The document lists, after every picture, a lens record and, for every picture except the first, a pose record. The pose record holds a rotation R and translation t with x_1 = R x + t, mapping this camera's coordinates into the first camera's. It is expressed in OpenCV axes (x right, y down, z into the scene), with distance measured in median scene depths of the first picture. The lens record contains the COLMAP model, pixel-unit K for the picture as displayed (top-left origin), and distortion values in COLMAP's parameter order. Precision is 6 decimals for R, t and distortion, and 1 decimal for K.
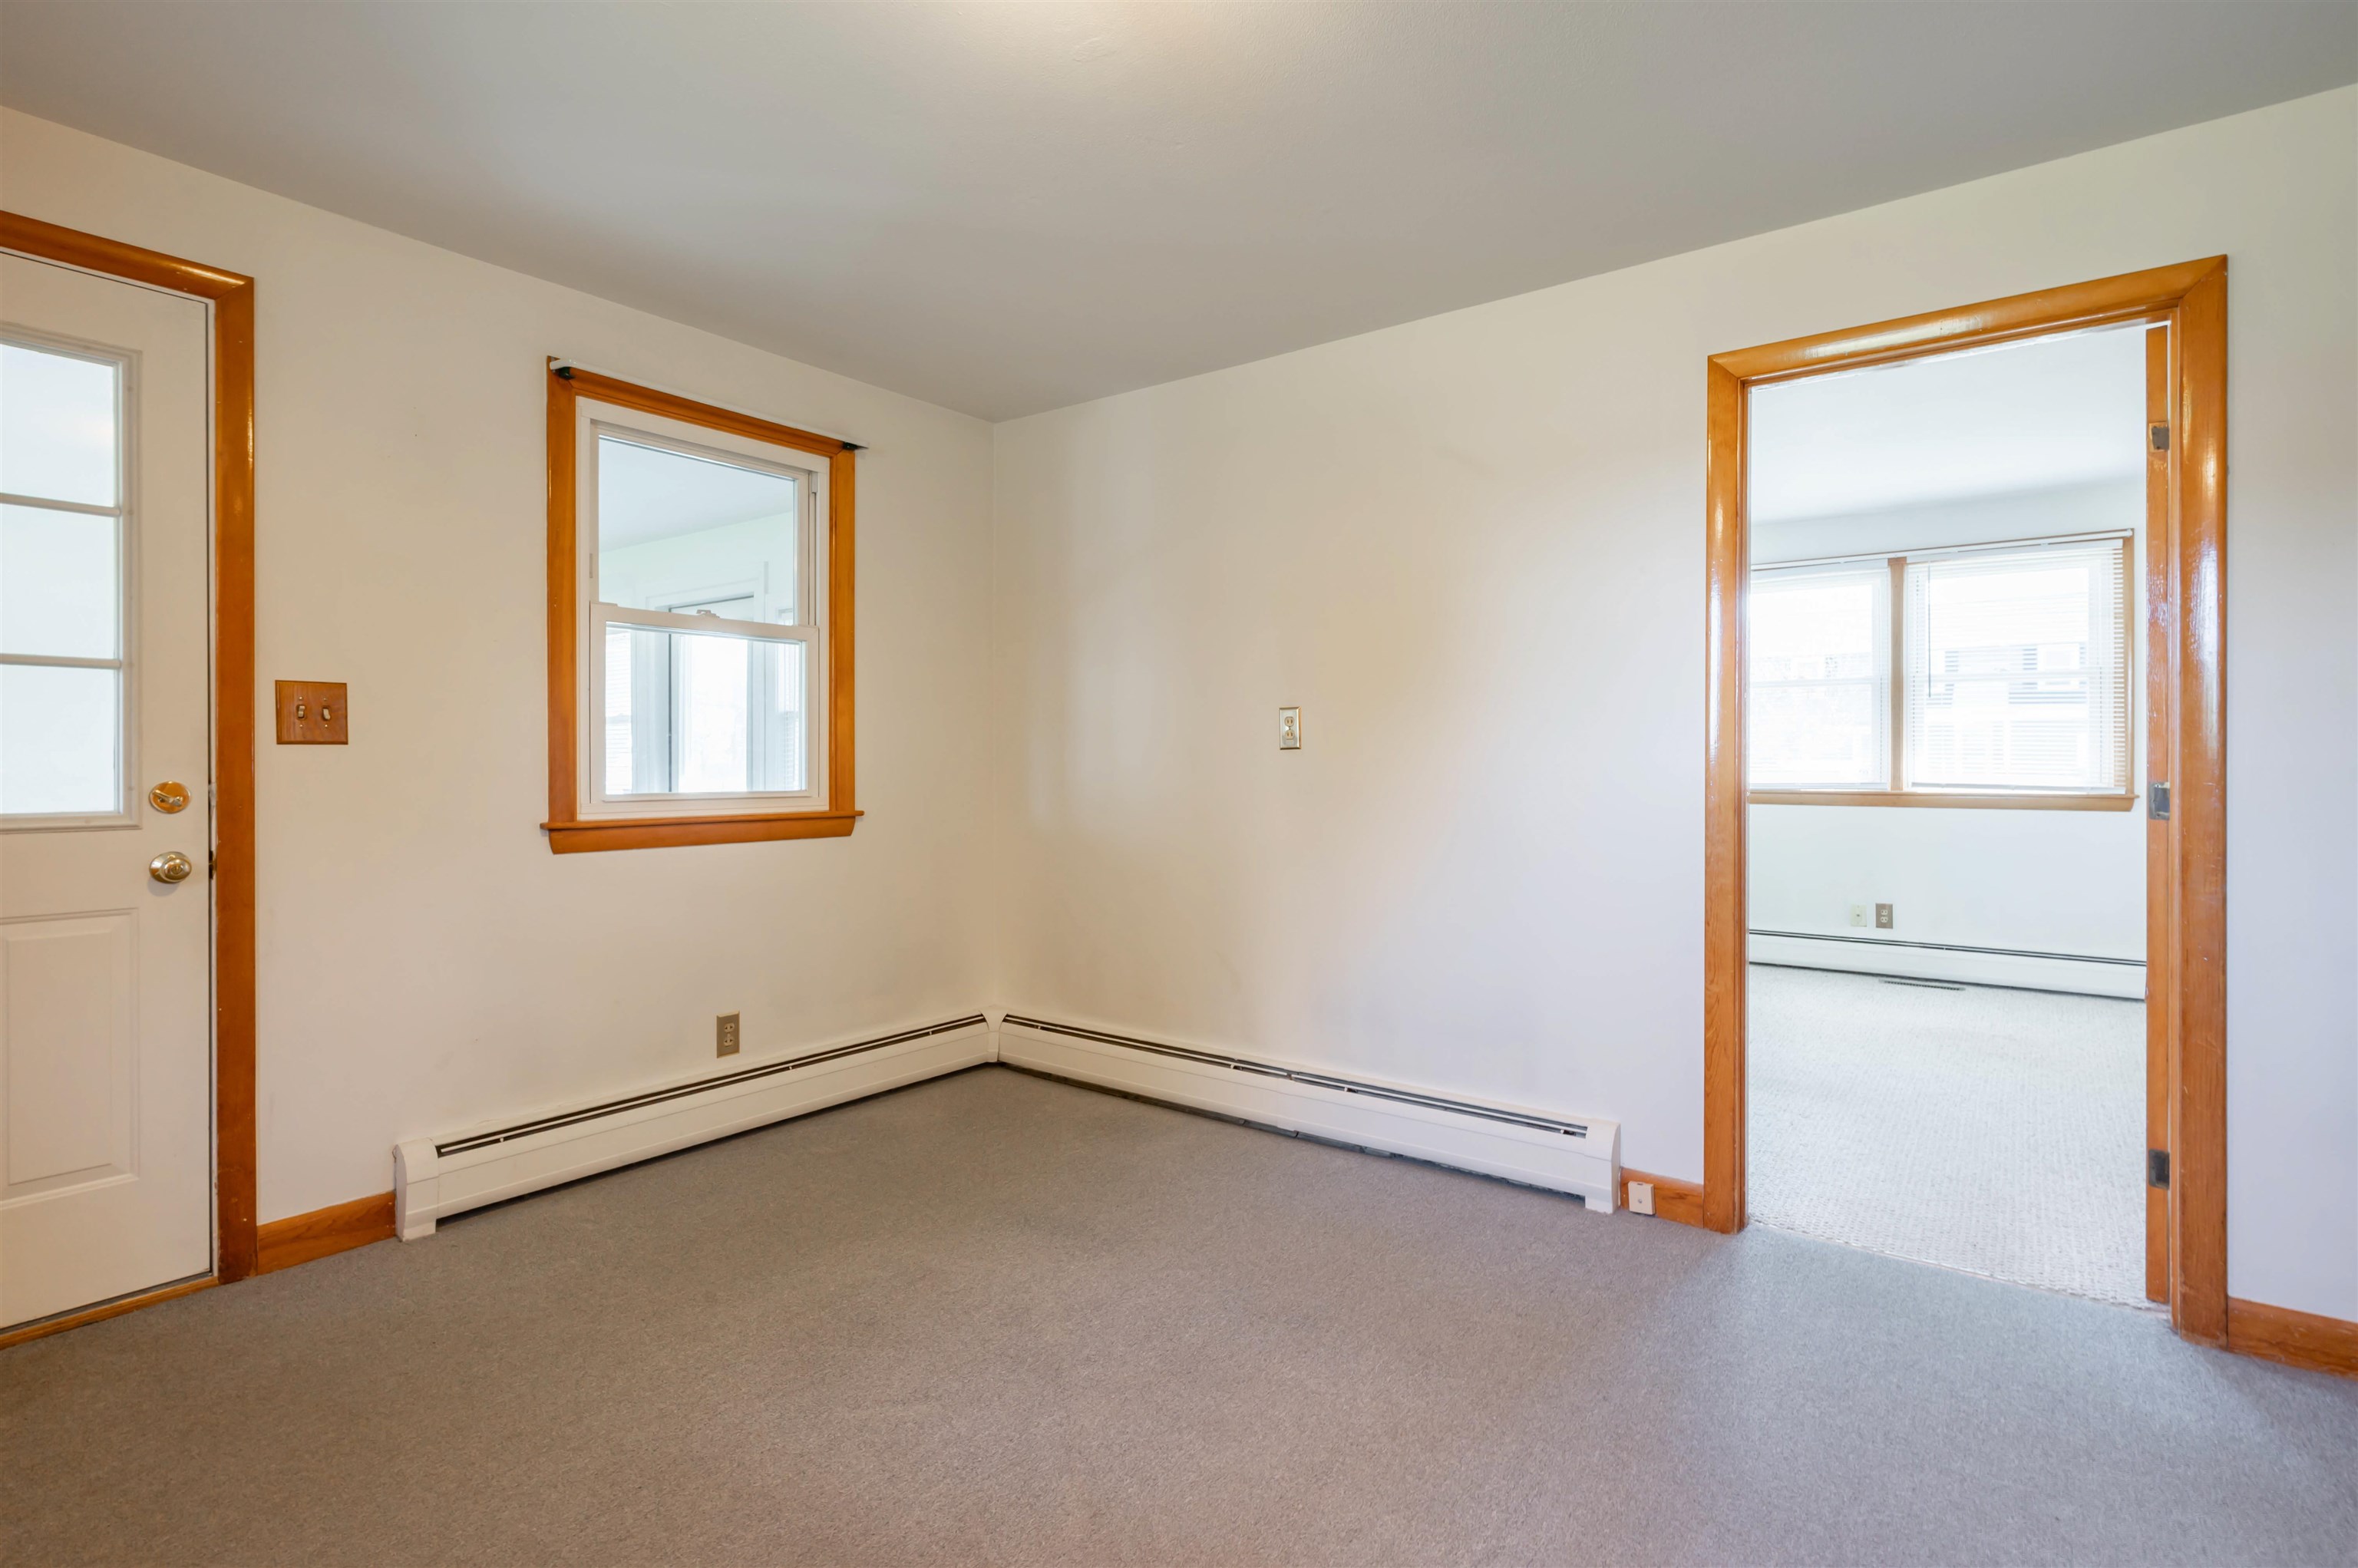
lens RADIAL K [[1141.7, 0, 1177.1], [0, 1141.7, 749.5], [0, 0, 1]] dist [-0.000398, 0.000423]
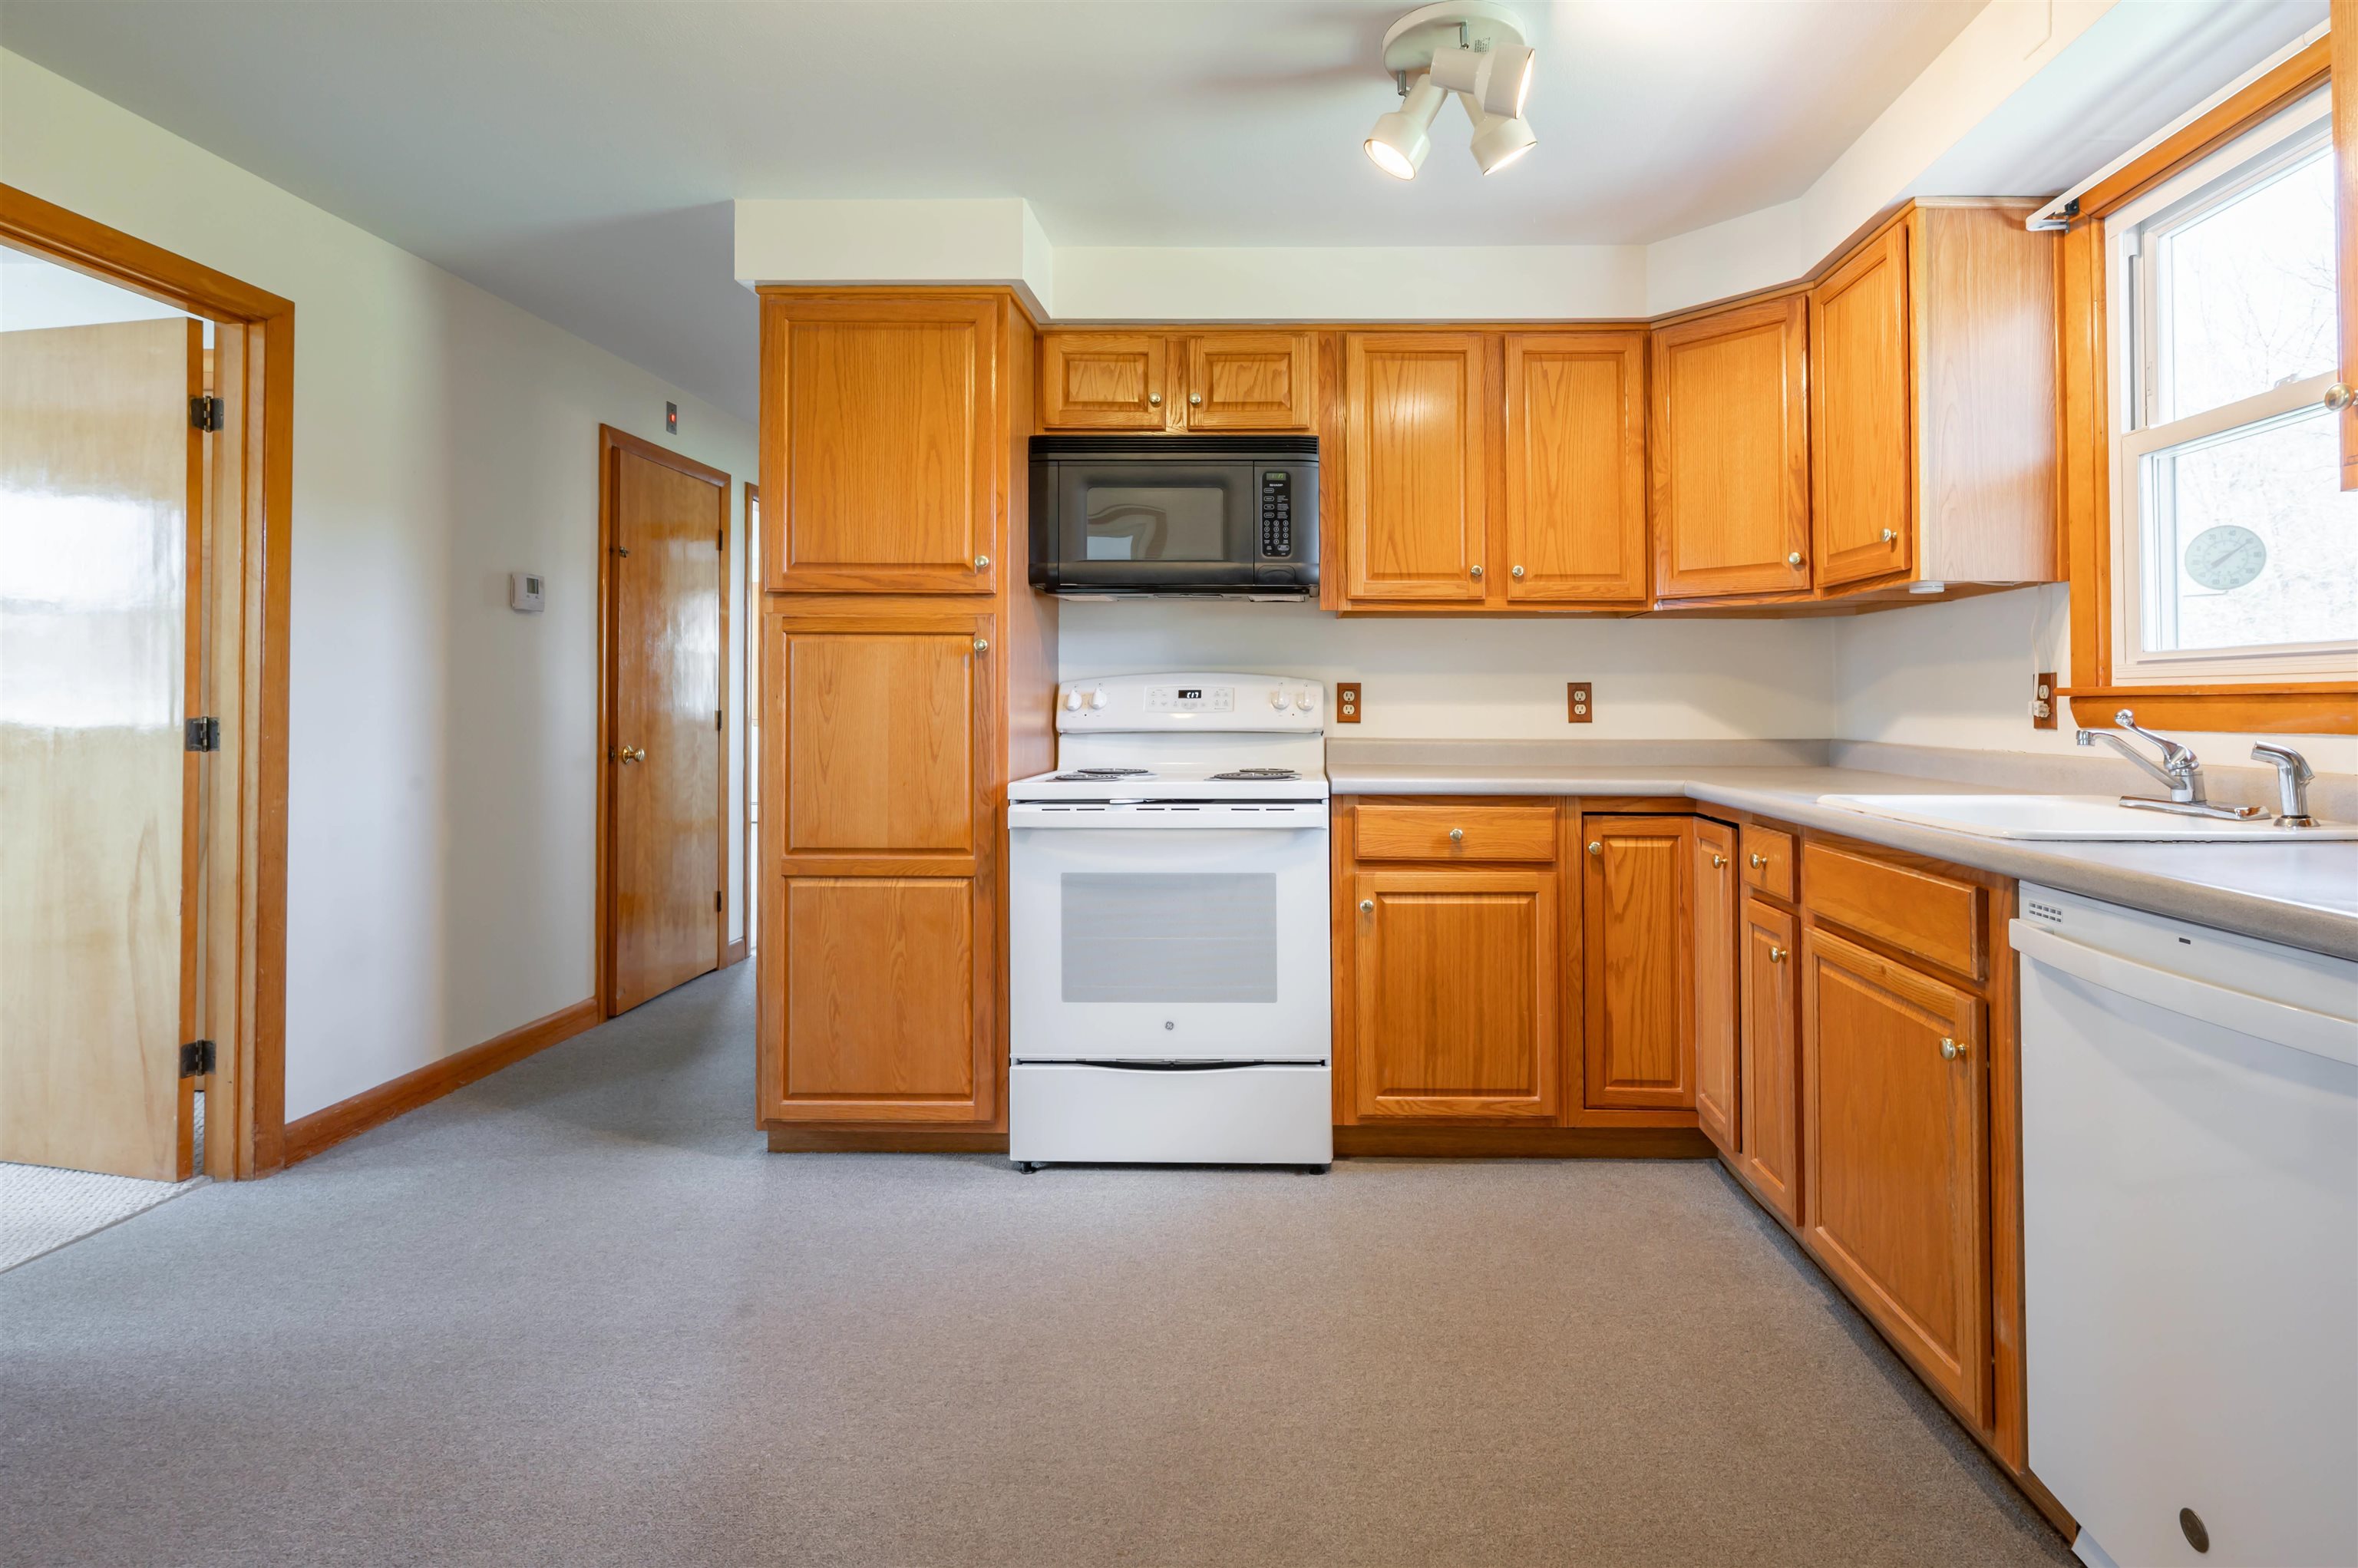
lens RADIAL K [[1168.5, 0, 1277.7], [0, 1168.5, 691.6], [0, 0, 1]] dist [-0.000872, 0.000051]
pose [[-0.590862, 0.008716, 0.806725, -0.752945], [-0.011035, 0.999761, -0.018884, 0.009783], [-0.806697, -0.020060, -0.590625, 0.861019]]
